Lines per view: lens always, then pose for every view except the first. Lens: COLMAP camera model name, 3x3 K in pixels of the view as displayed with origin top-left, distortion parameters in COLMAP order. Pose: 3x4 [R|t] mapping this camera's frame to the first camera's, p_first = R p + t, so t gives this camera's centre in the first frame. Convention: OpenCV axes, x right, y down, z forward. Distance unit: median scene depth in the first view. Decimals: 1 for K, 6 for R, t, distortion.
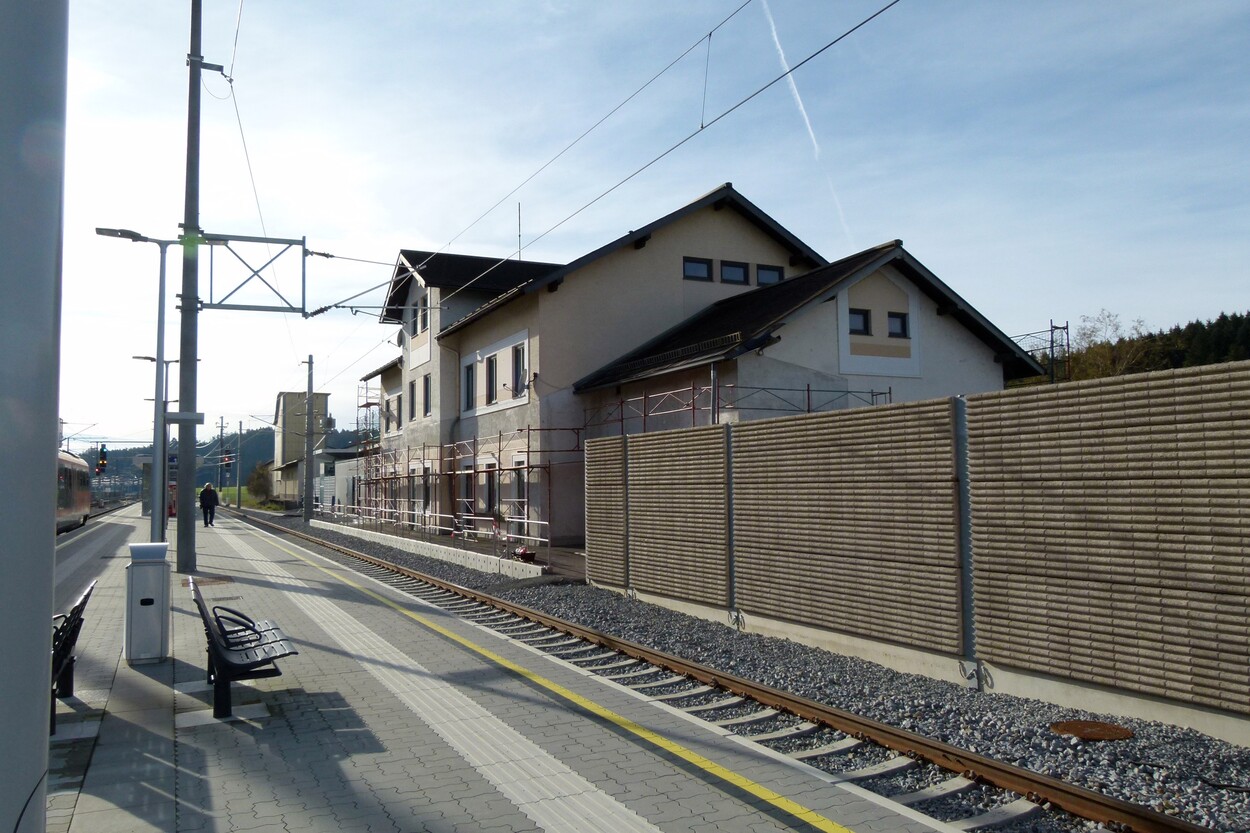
lens RADIAL K [[940.7, 0, 629.1], [0, 940.7, 420.0], [0, 0, 1]] dist [-0.034764, 0.018690]
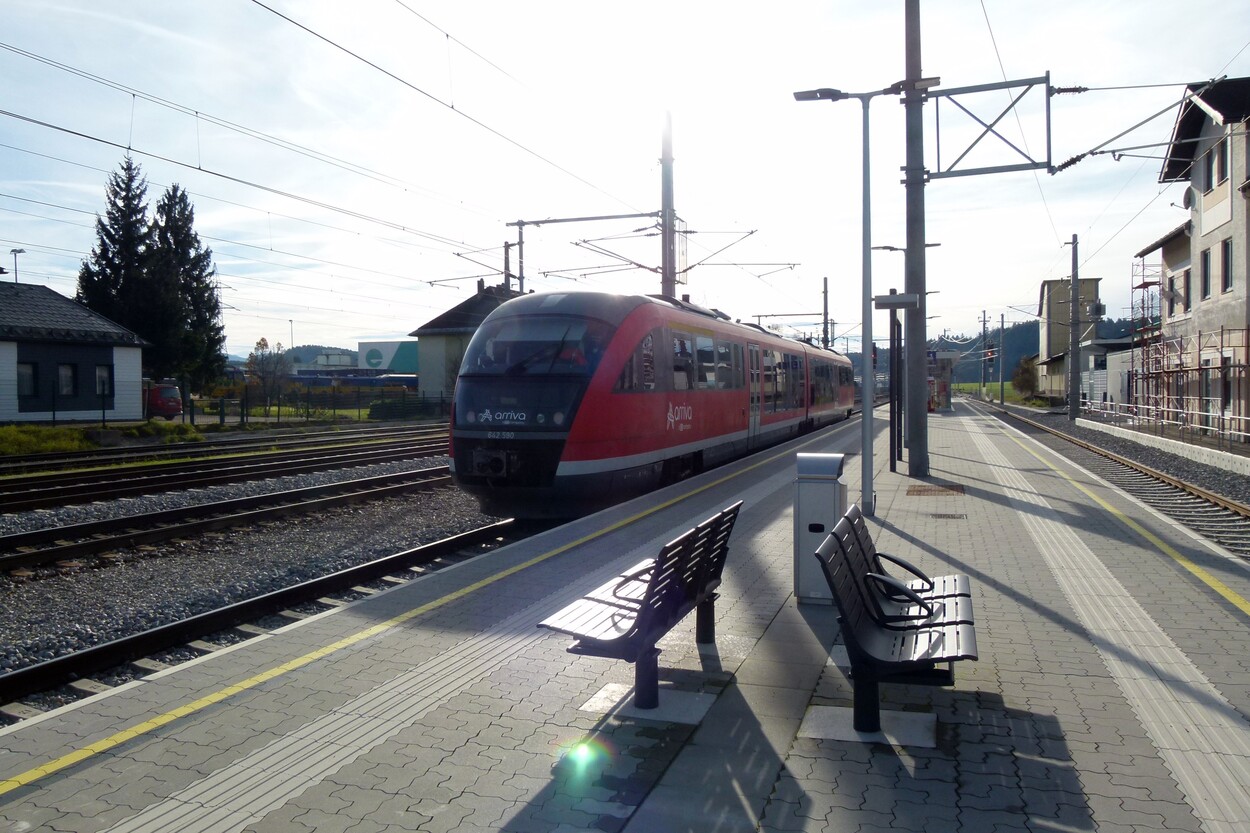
lens RADIAL K [[940.7, 0, 600.9], [0, 940.7, 416.0], [0, 0, 1]] dist [-0.034764, 0.018690]
pose [[0.694472, 0.024670, -0.719096, -0.030625], [0.052713, 0.994982, 0.085043, 0.009824], [0.717586, -0.096966, 0.689687, 0.138618]]
